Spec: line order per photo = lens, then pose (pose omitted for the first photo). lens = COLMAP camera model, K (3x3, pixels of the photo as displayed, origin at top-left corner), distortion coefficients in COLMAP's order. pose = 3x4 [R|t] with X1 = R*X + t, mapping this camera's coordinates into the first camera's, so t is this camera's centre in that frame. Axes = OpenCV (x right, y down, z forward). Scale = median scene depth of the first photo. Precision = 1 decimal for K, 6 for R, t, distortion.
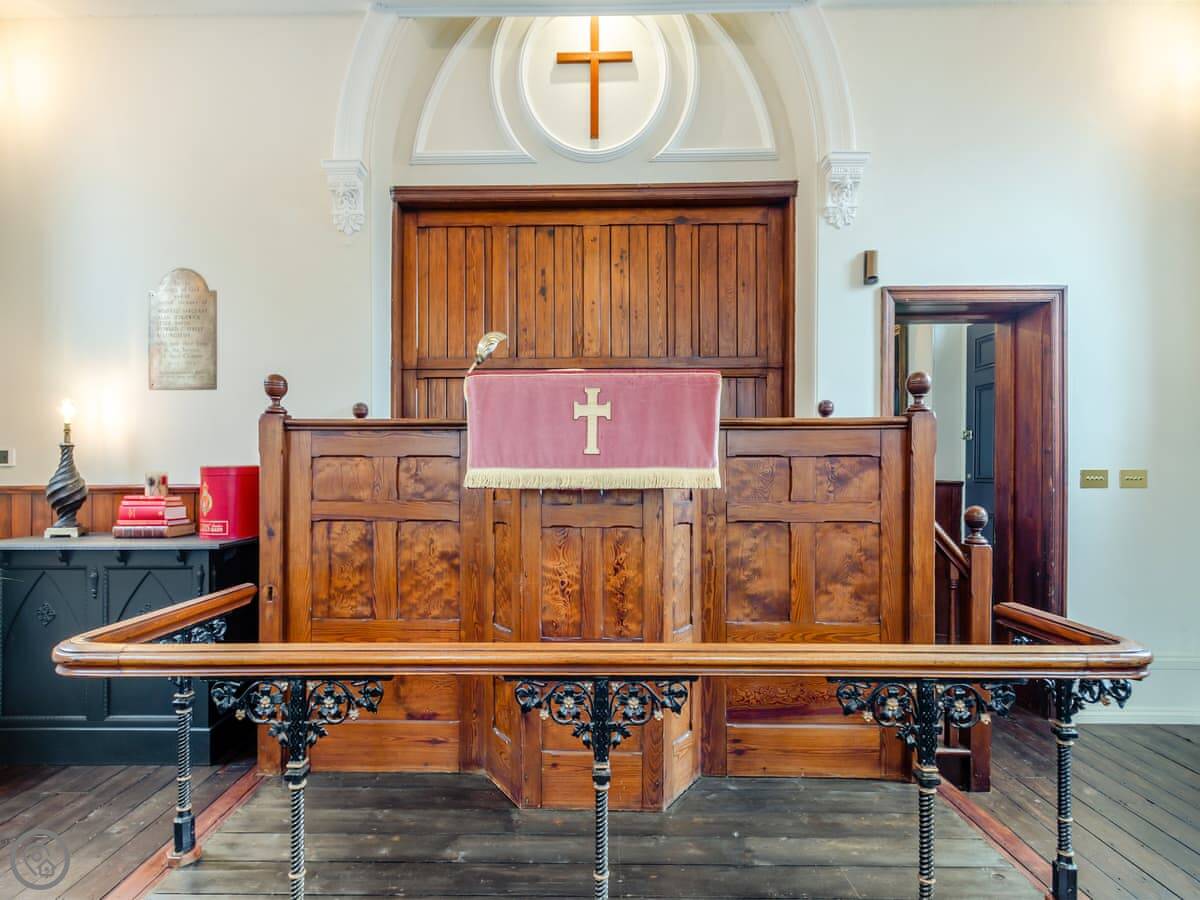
lens RADIAL K [[645.1, 0, 623.8], [0, 645.1, 475.0], [0, 0, 1]] dist [0.006714, 0.000283]
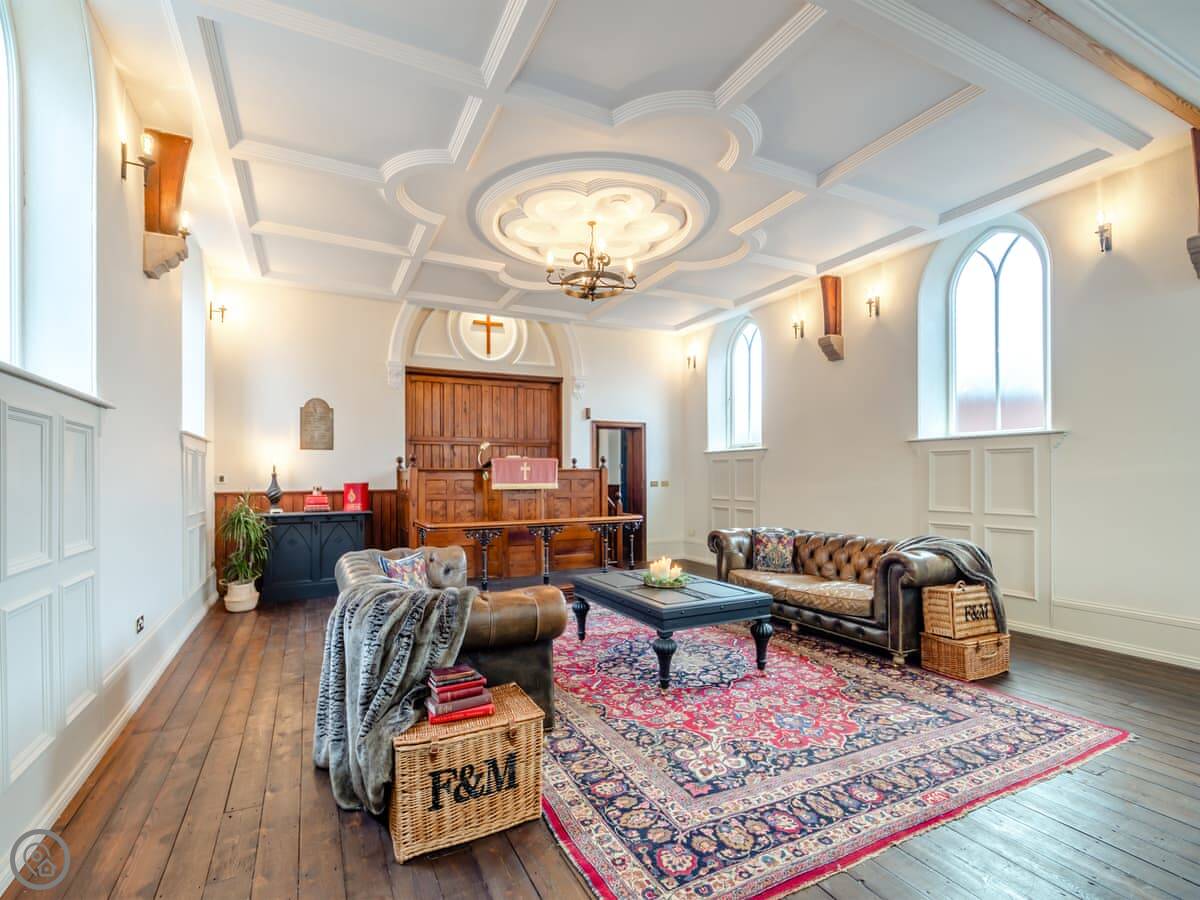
lens RADIAL K [[553.2, 0, 602.1], [0, 553.2, 474.9], [0, 0, 1]] dist [0.003260, 0.000089]
pose [[0.910406, -0.003794, 0.413698, -0.642744], [0.006511, 0.999965, -0.005158, -0.027587], [-0.413664, 0.007390, 0.910400, -1.403414]]
